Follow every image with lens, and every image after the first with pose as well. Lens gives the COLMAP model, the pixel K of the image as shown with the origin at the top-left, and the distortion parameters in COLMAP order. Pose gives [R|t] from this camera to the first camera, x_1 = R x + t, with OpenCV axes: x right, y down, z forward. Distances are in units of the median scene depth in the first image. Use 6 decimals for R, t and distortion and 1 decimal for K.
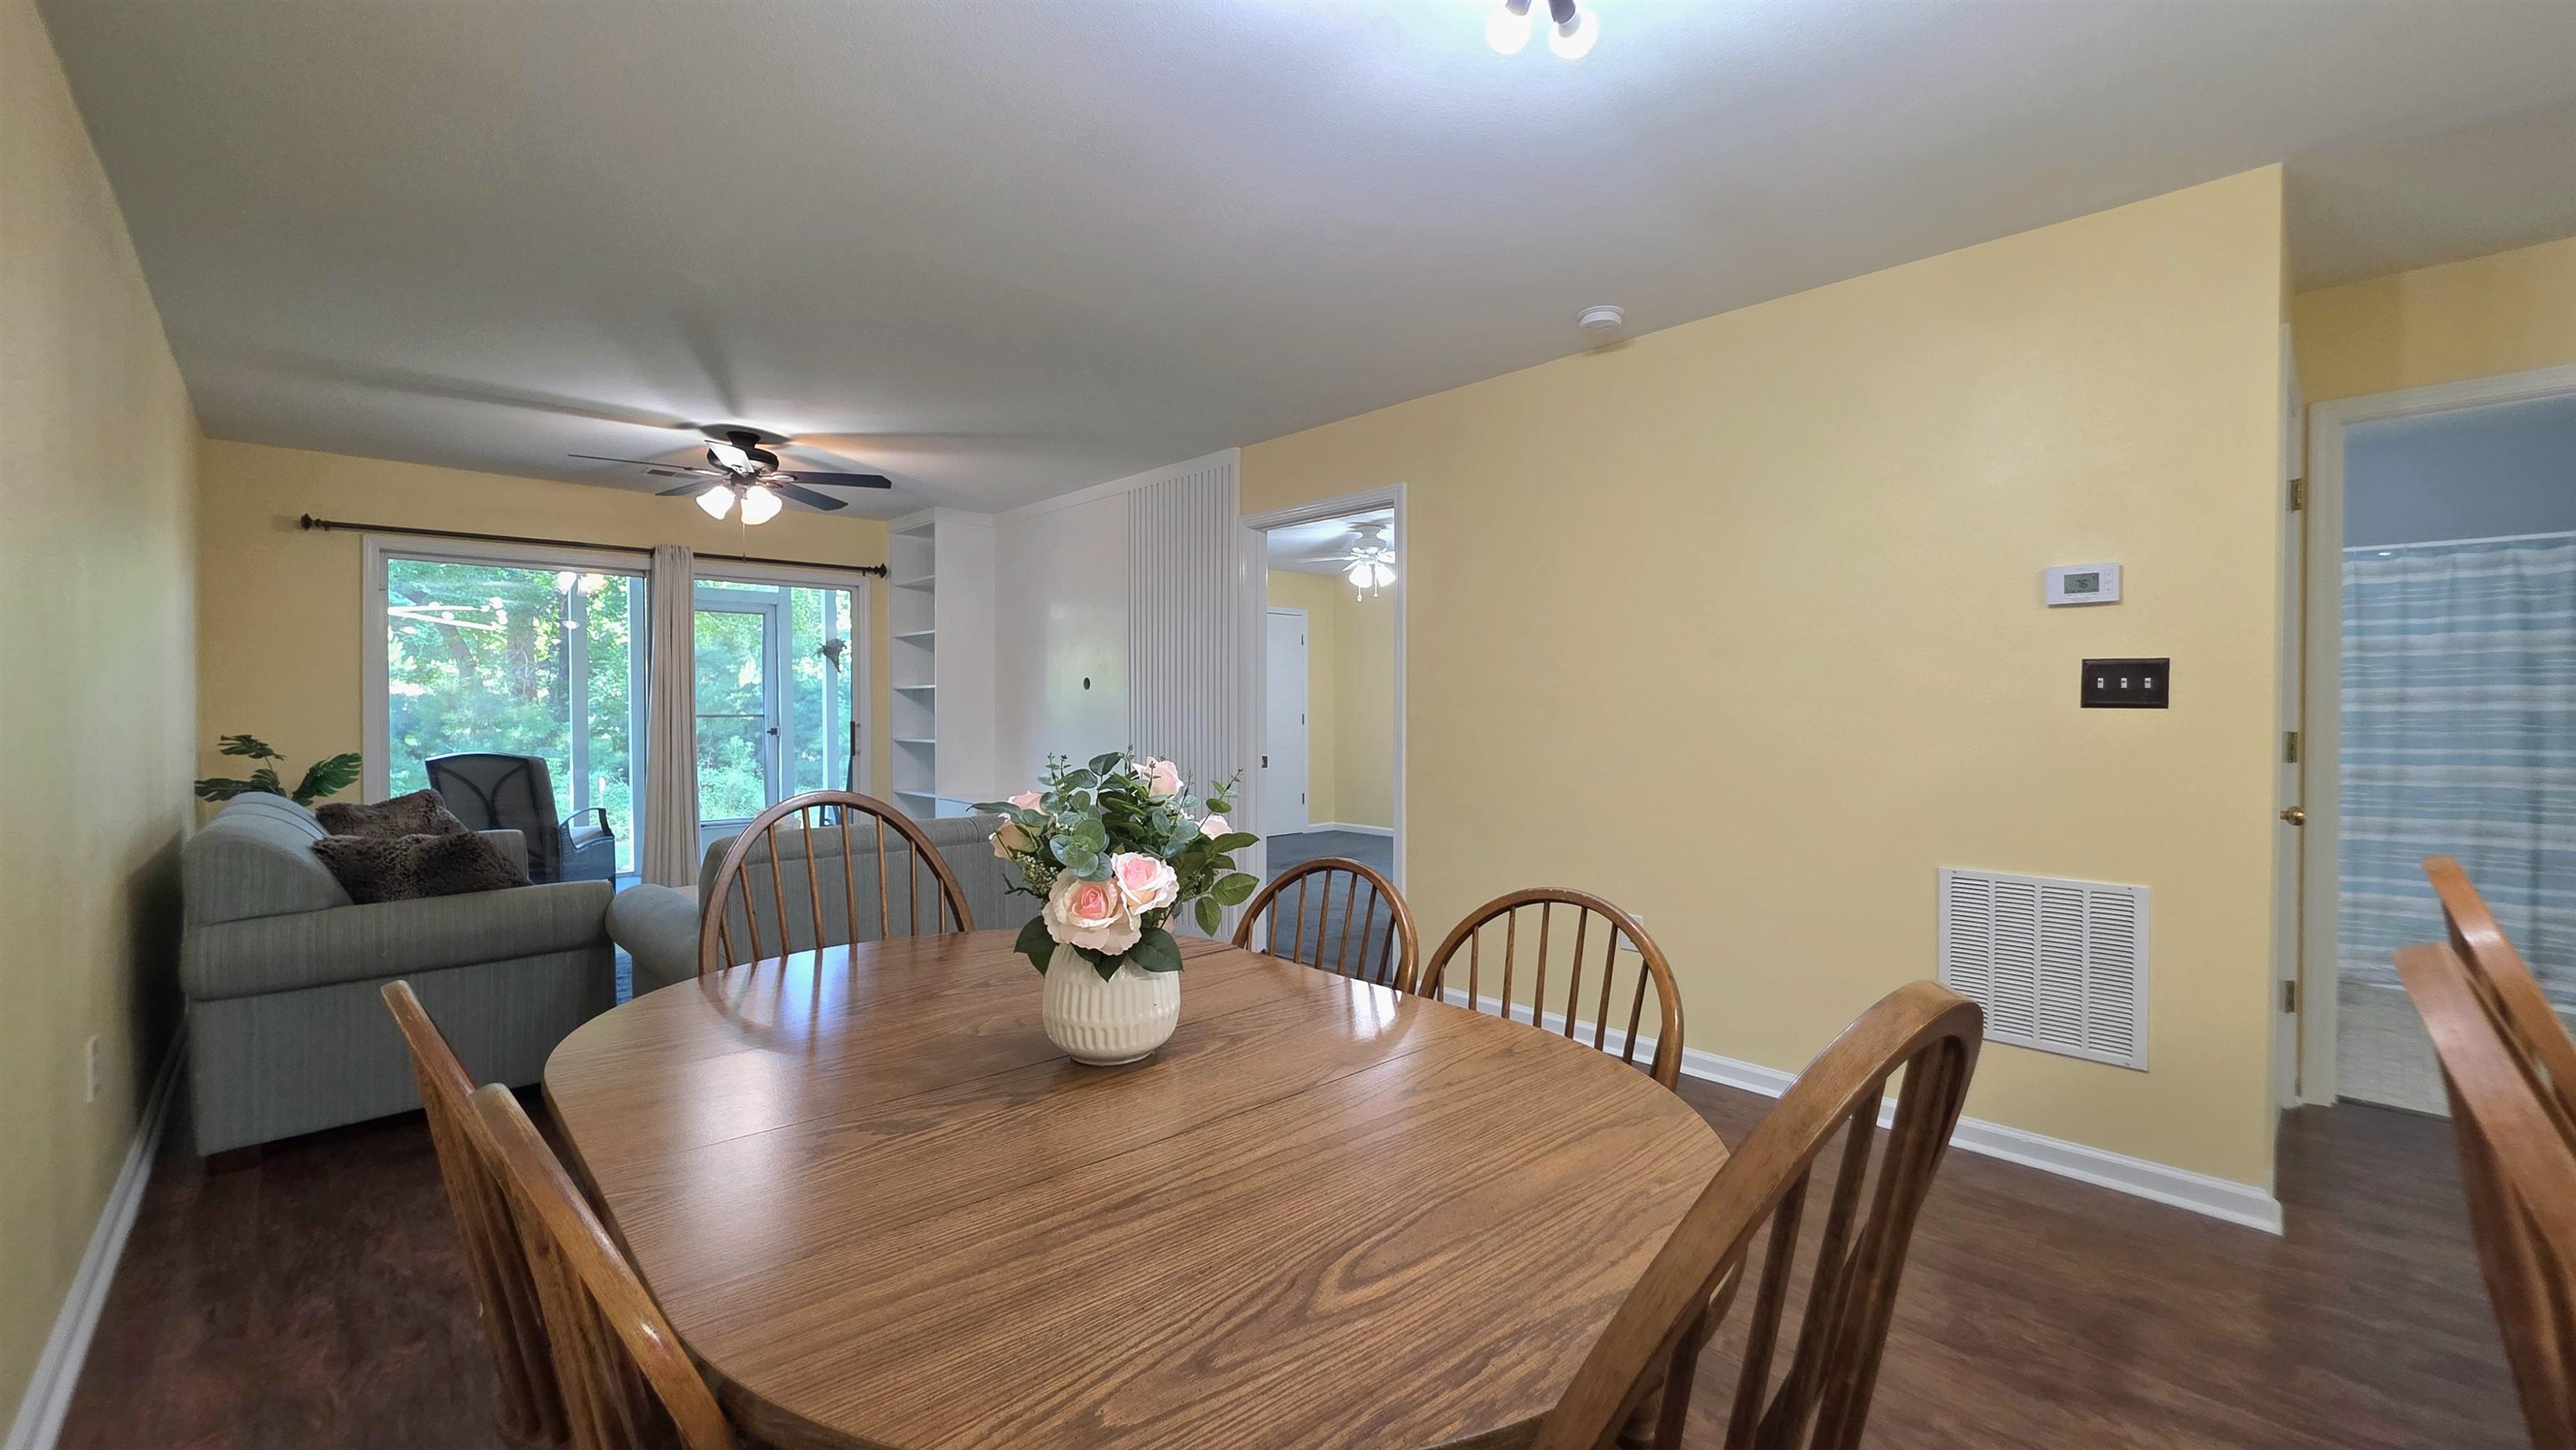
lens RADIAL K [[1040.1, 0, 1302.2], [0, 1040.1, 723.0], [0, 0, 1]] dist [0.001418, 0.000421]
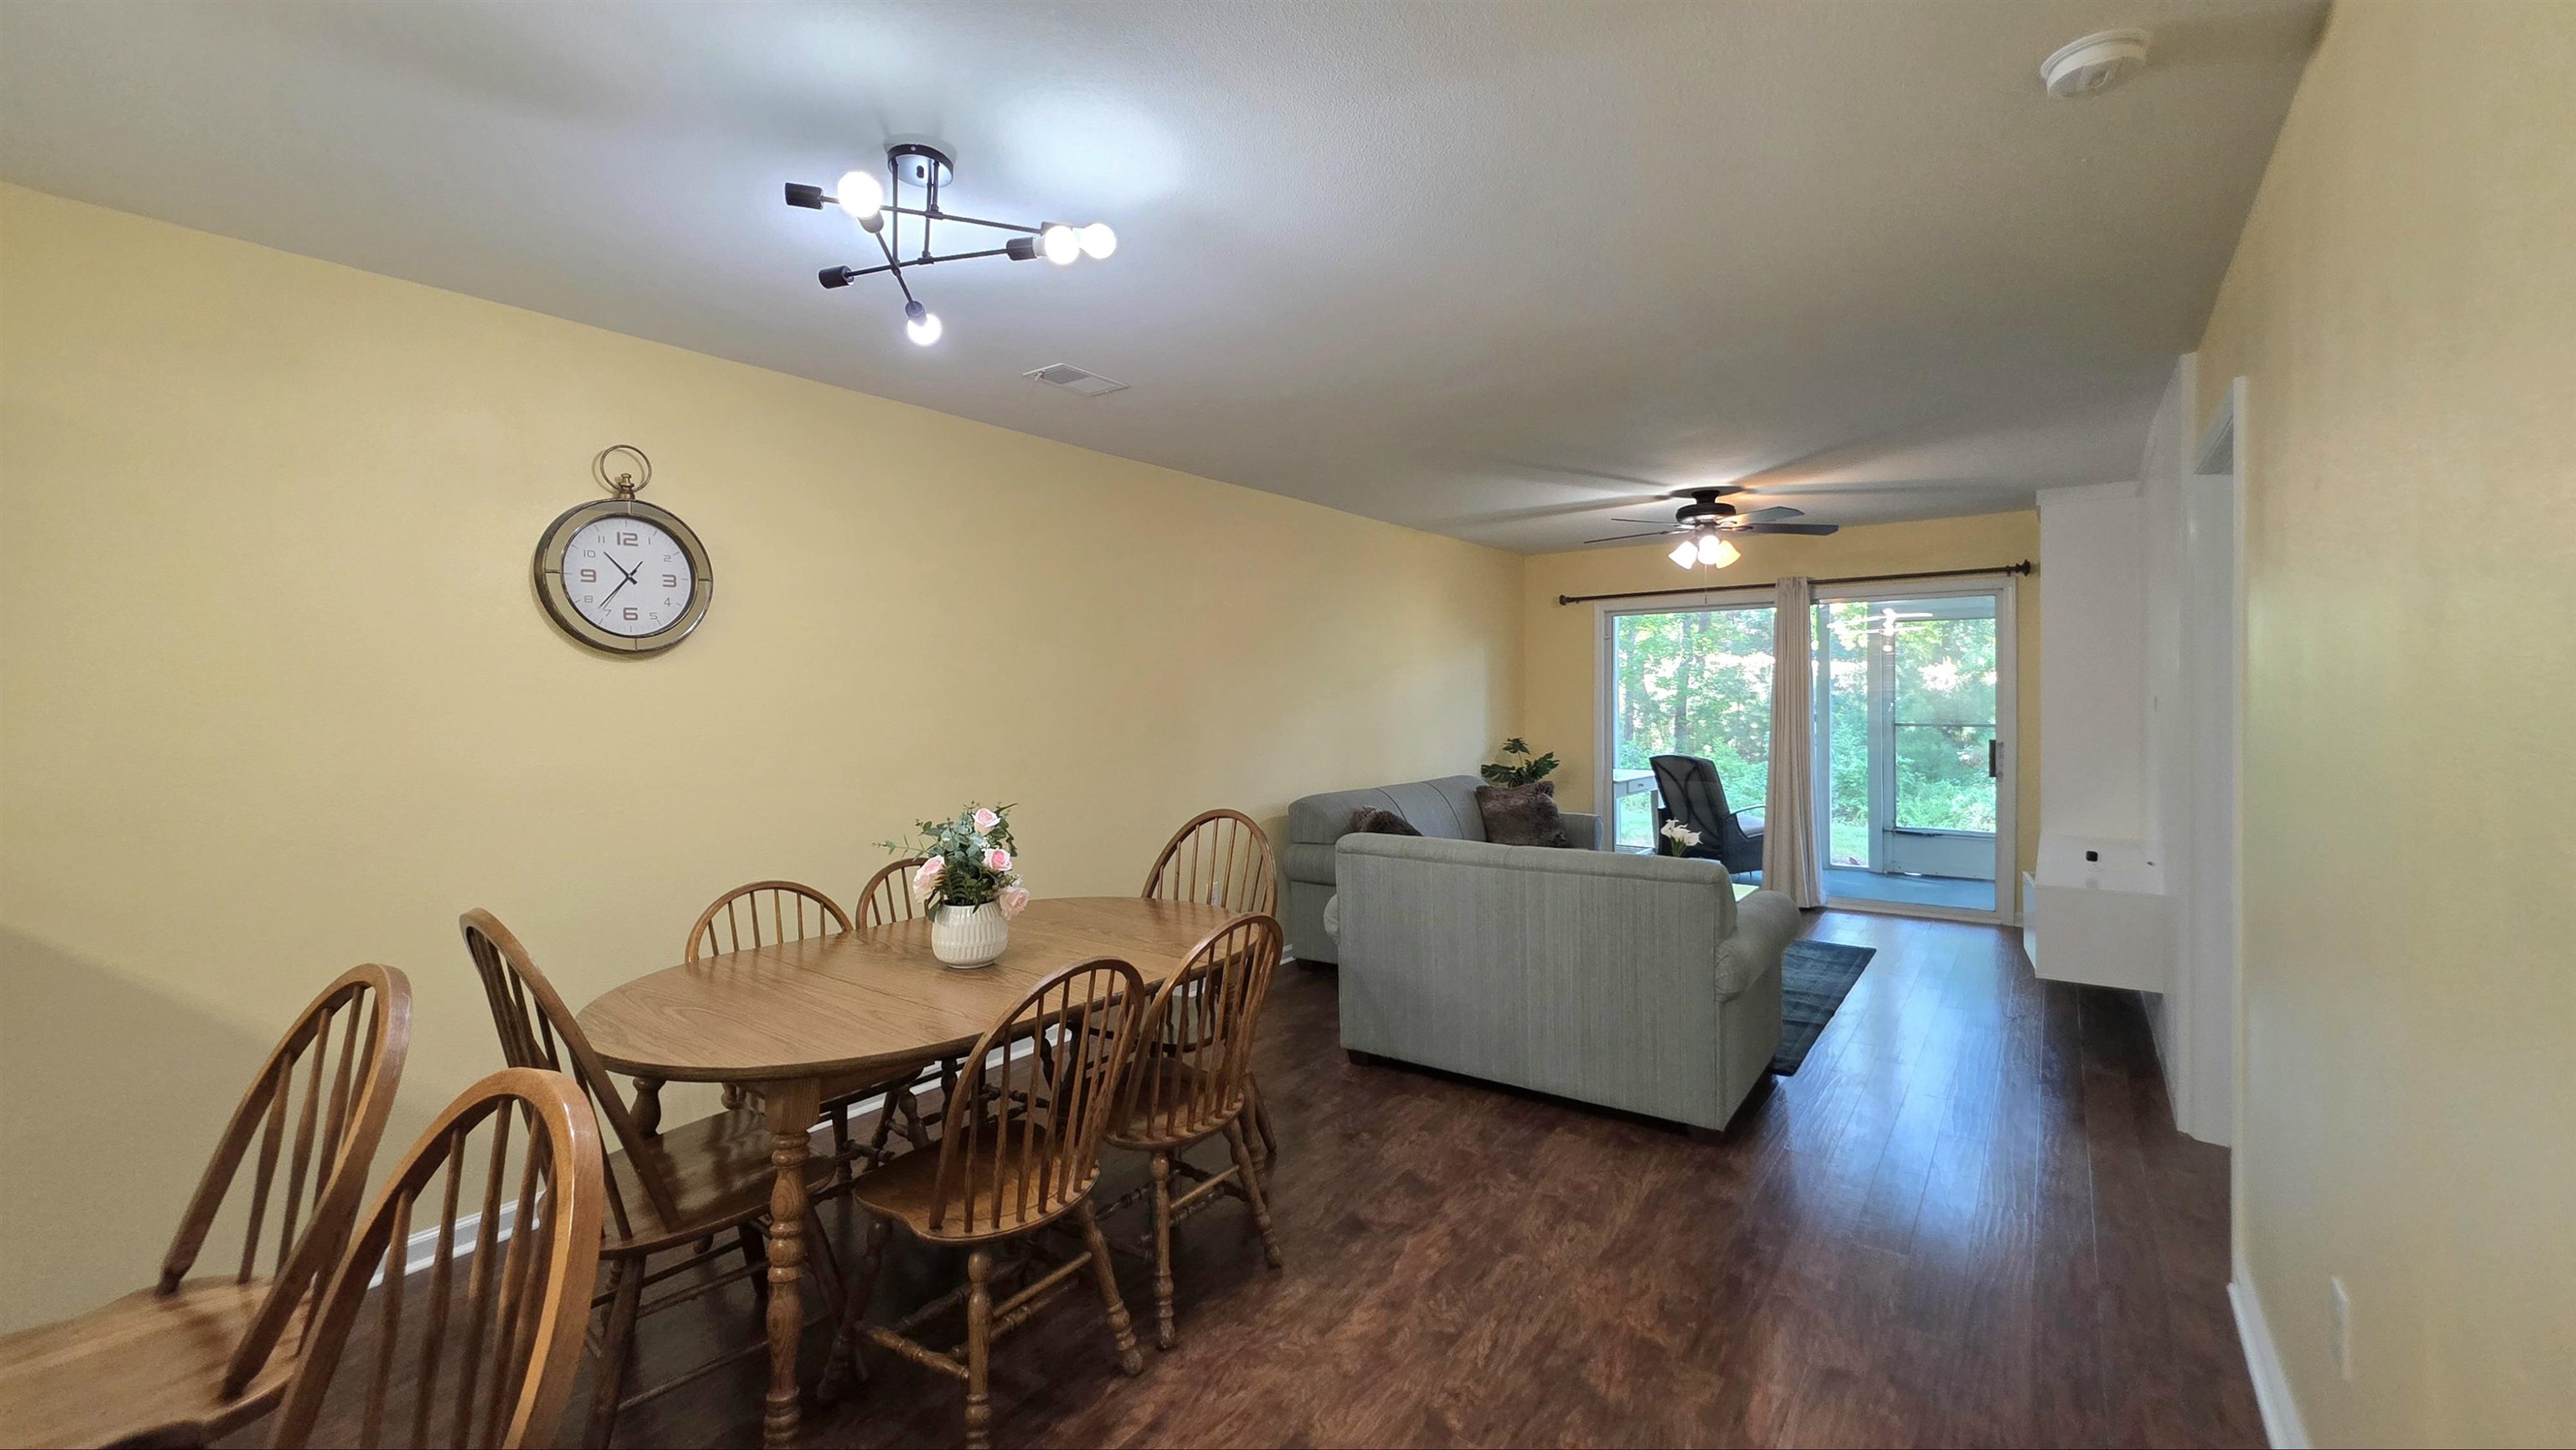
lens RADIAL K [[1040.1, 0, 1302.2], [0, 1040.1, 723.0], [0, 0, 1]] dist [0.001418, 0.000421]
pose [[0.184473, 0.025482, -0.982507, 1.571495], [-0.008090, 0.999669, 0.024408, -0.149420], [0.982804, 0.003446, 0.184618, 1.105746]]
